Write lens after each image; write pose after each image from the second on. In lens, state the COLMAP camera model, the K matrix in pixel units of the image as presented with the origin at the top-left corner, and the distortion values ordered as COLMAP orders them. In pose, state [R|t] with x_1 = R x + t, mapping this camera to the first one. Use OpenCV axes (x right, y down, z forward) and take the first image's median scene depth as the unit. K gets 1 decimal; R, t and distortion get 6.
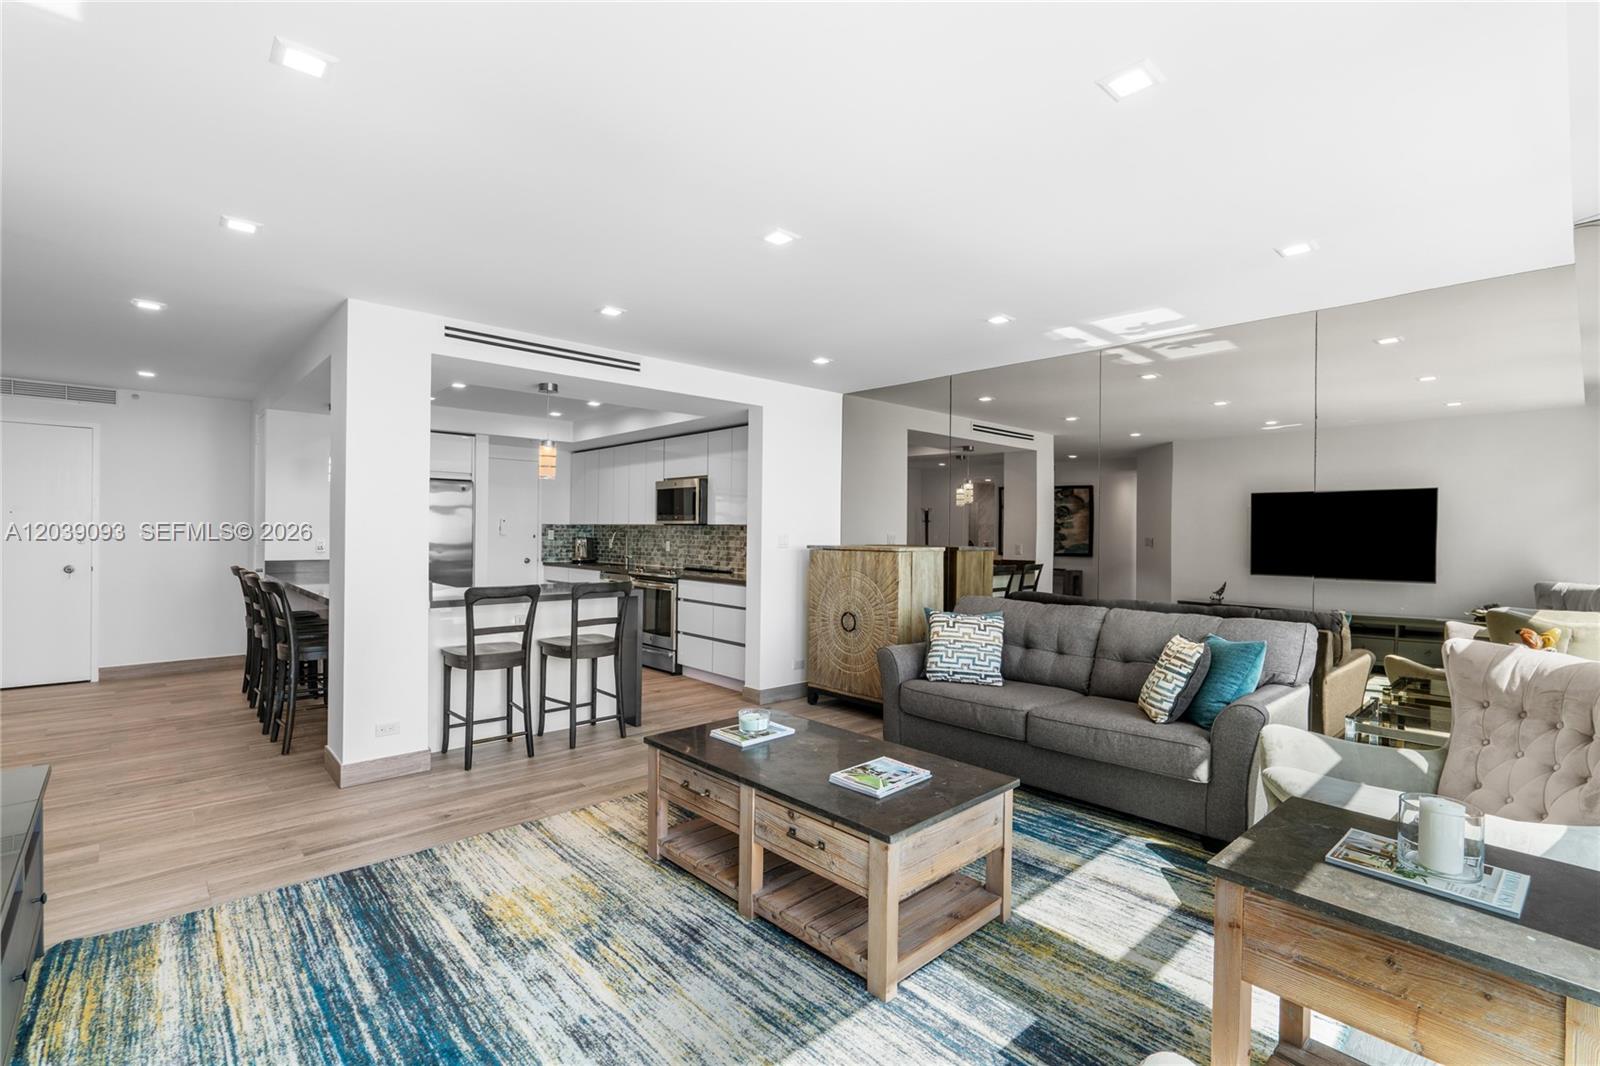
lens RADIAL K [[724.6, 0, 806.3], [0, 724.6, 536.0], [0, 0, 1]] dist [-0.003019, 0.000985]
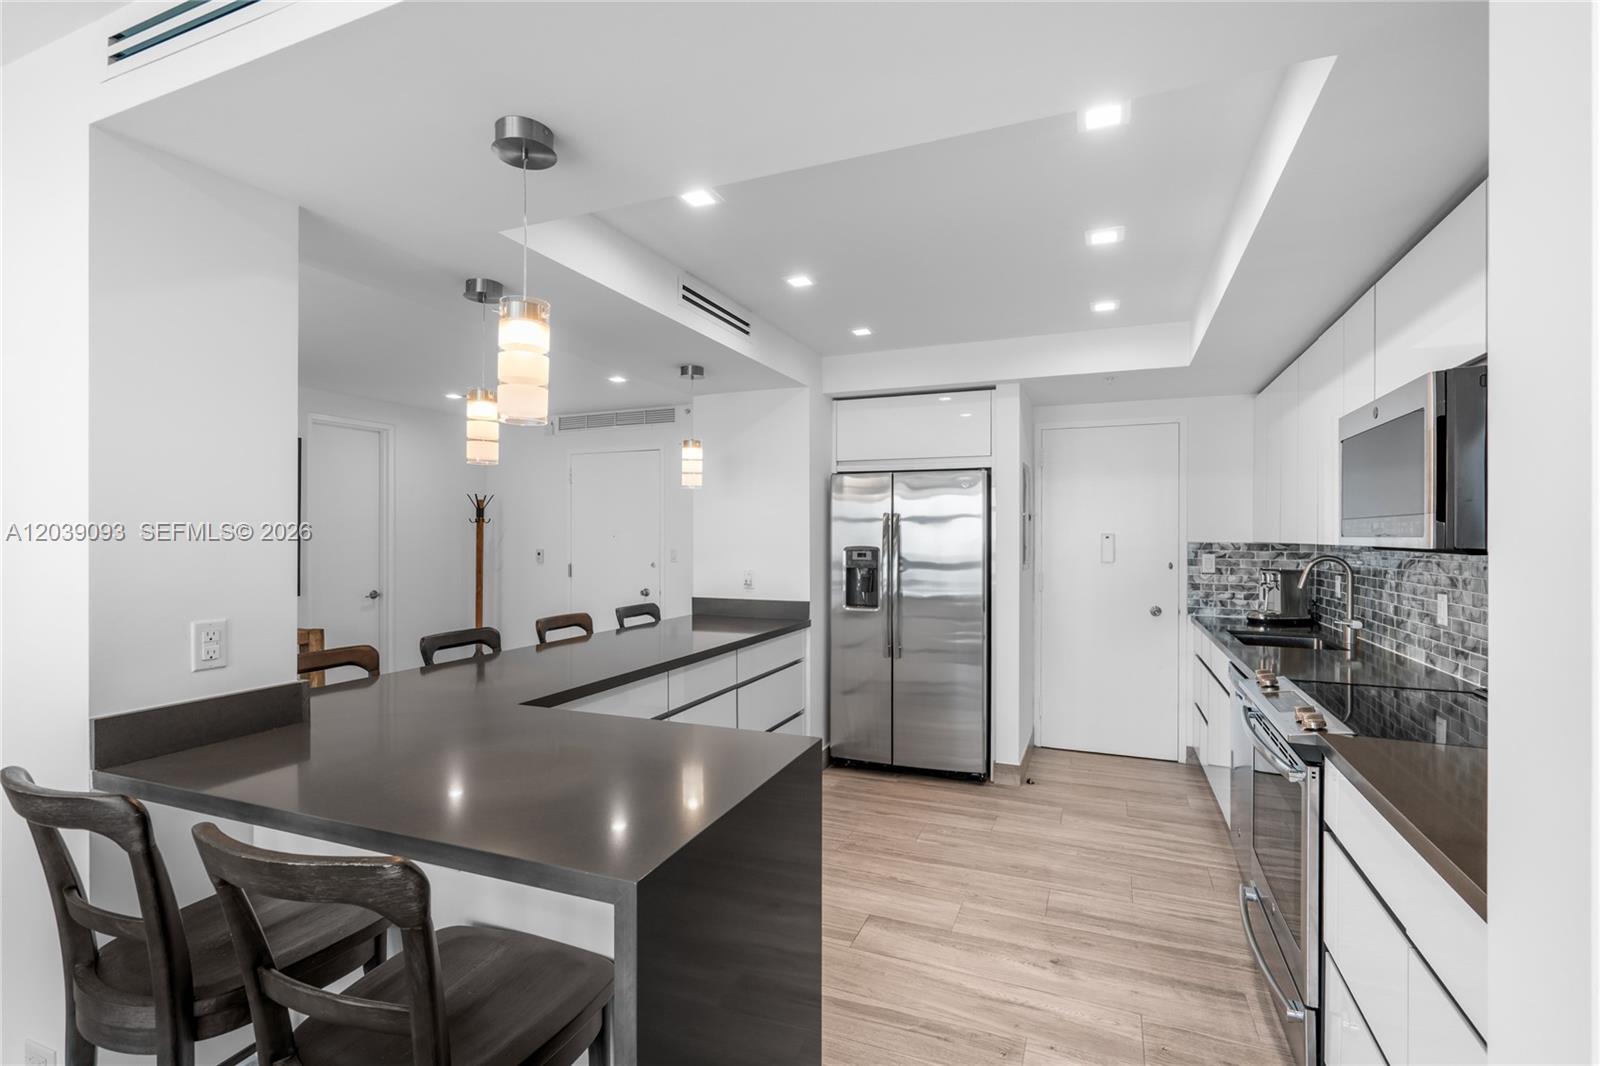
lens RADIAL K [[724.6, 0, 806.3], [0, 724.6, 536.0], [0, 0, 1]] dist [-0.003019, 0.000985]
pose [[0.413734, -0.010275, -0.910340, -0.018273], [-0.003272, 0.999913, -0.012773, -0.036055], [0.910392, 0.008263, 0.413664, 1.433032]]
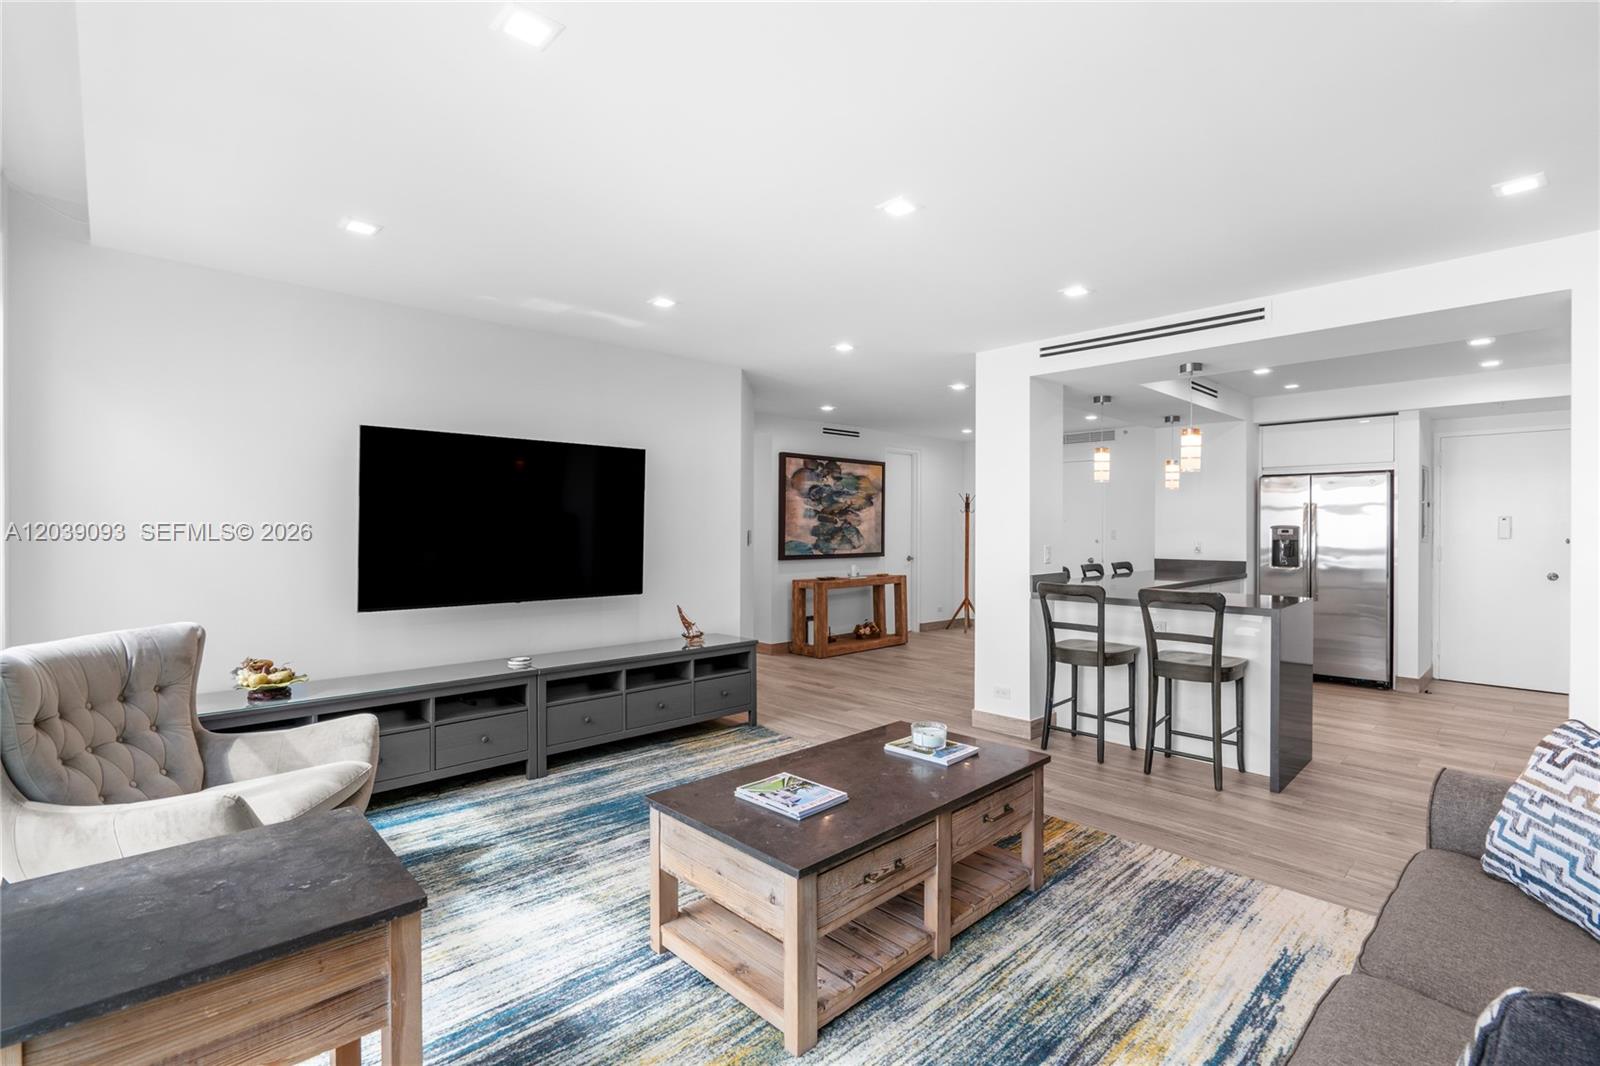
lens RADIAL K [[735.9, 0, 806.0], [0, 735.9, 529.0], [0, 0, 1]] dist [-0.002287, 0.000852]
pose [[0.015324, -0.009281, -0.999840, 0.774310], [-0.009754, 0.999908, -0.009431, 0.006270], [0.999835, 0.009897, 0.015232, 0.755451]]
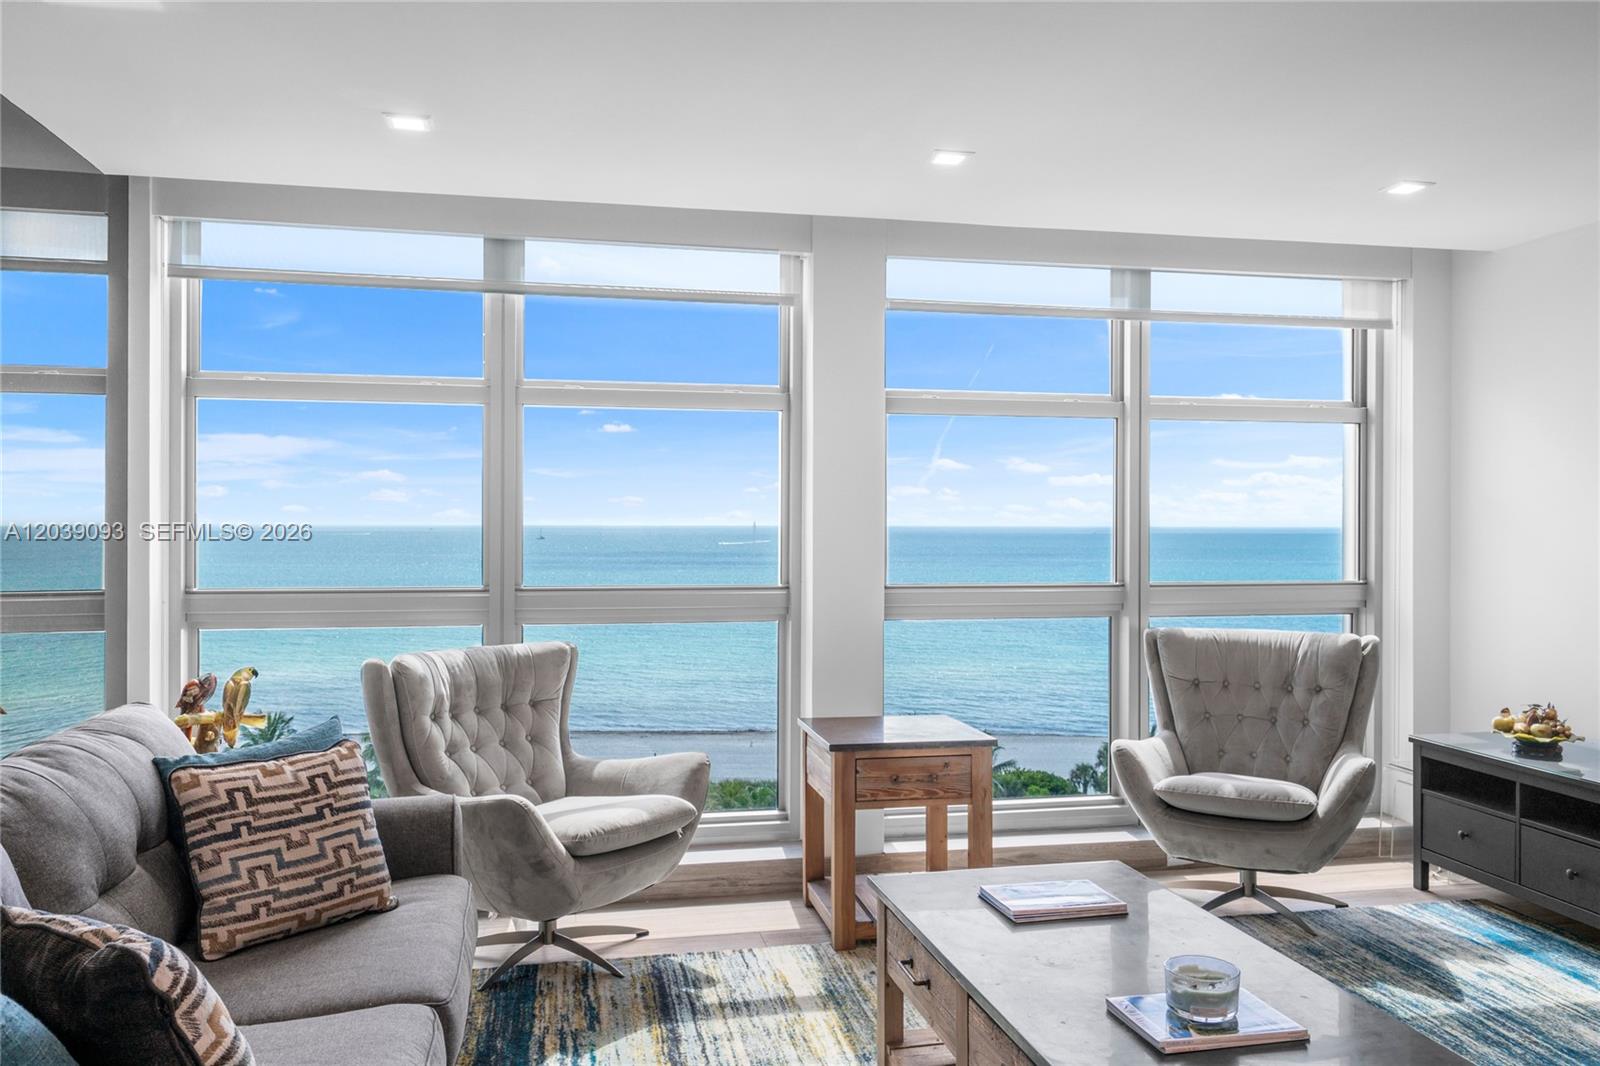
lens RADIAL K [[1228.6, 0, 805.3], [0, 1228.6, 531.7], [0, 0, 1]] dist [0.014060, -0.006846]
pose [[-0.856212, -0.016512, 0.516360, -0.224660], [-0.007613, 0.999784, 0.019347, -0.031765], [-0.516568, 0.012634, -0.856153, 1.603660]]
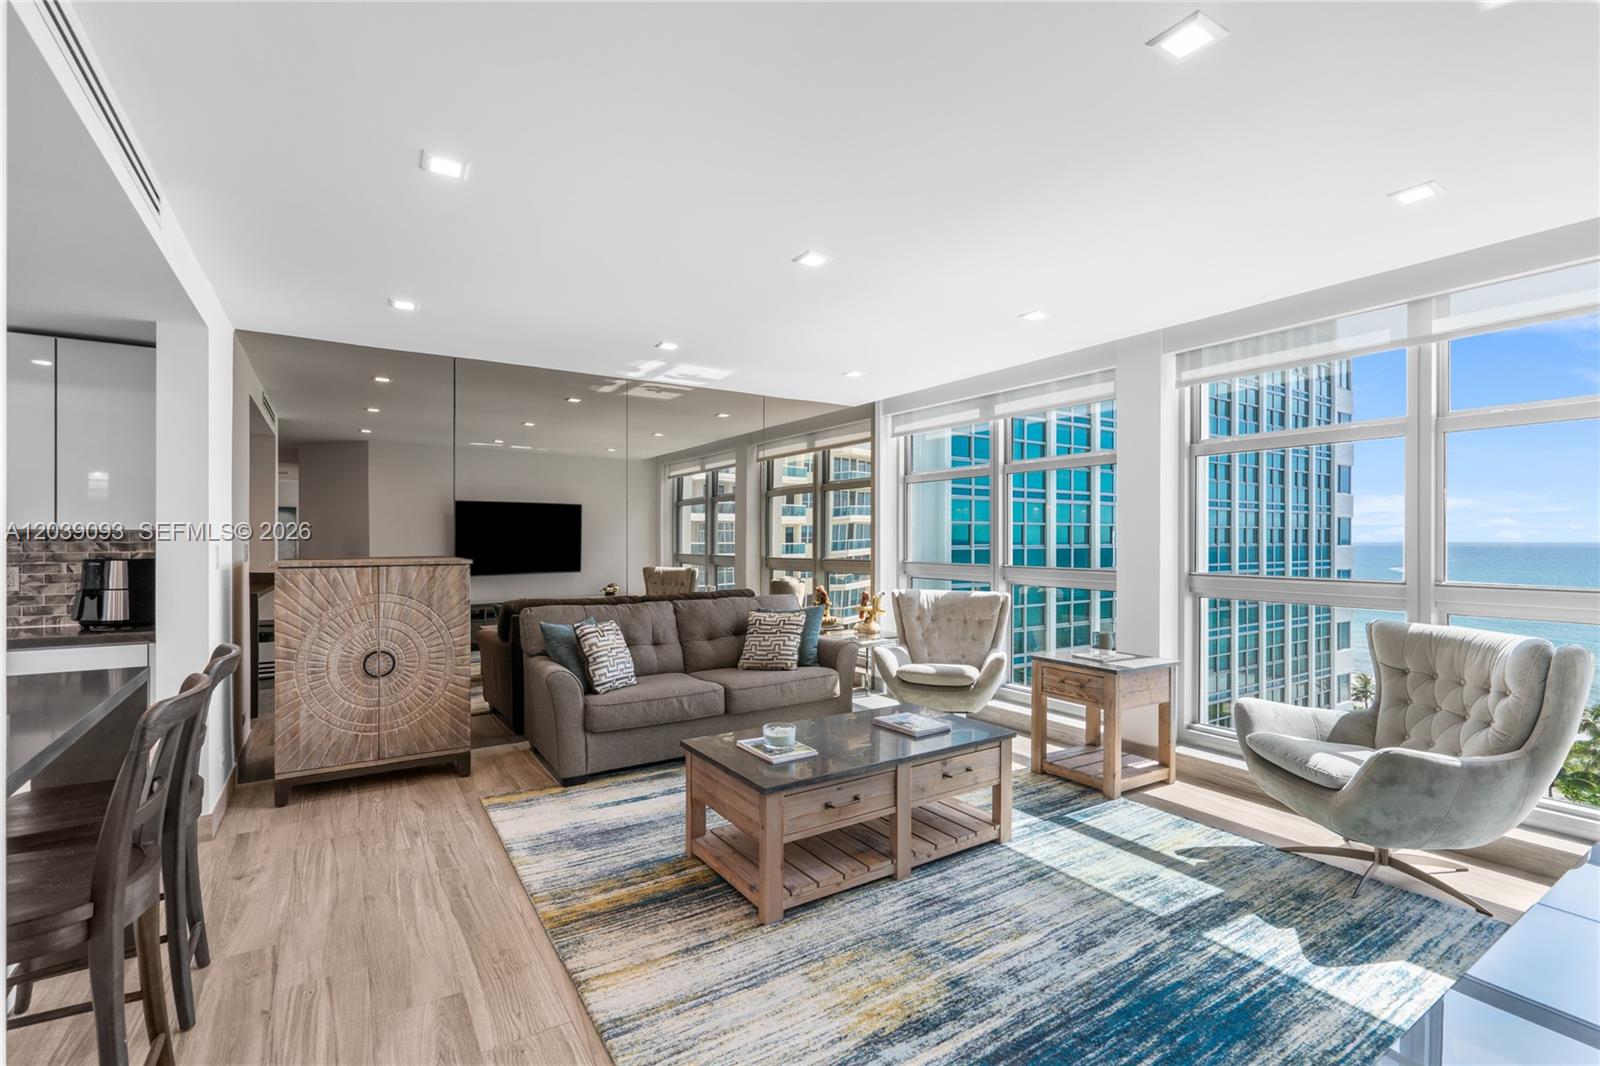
lens RADIAL K [[718.7, 0, 804.7], [0, 718.7, 540.1], [0, 0, 1]] dist [-0.007726, 0.003854]
pose [[0.172926, -0.011224, 0.984871, -0.927861], [0.008915, 0.999912, 0.009830, -0.016521], [-0.984895, 0.007080, 0.173010, 0.724976]]
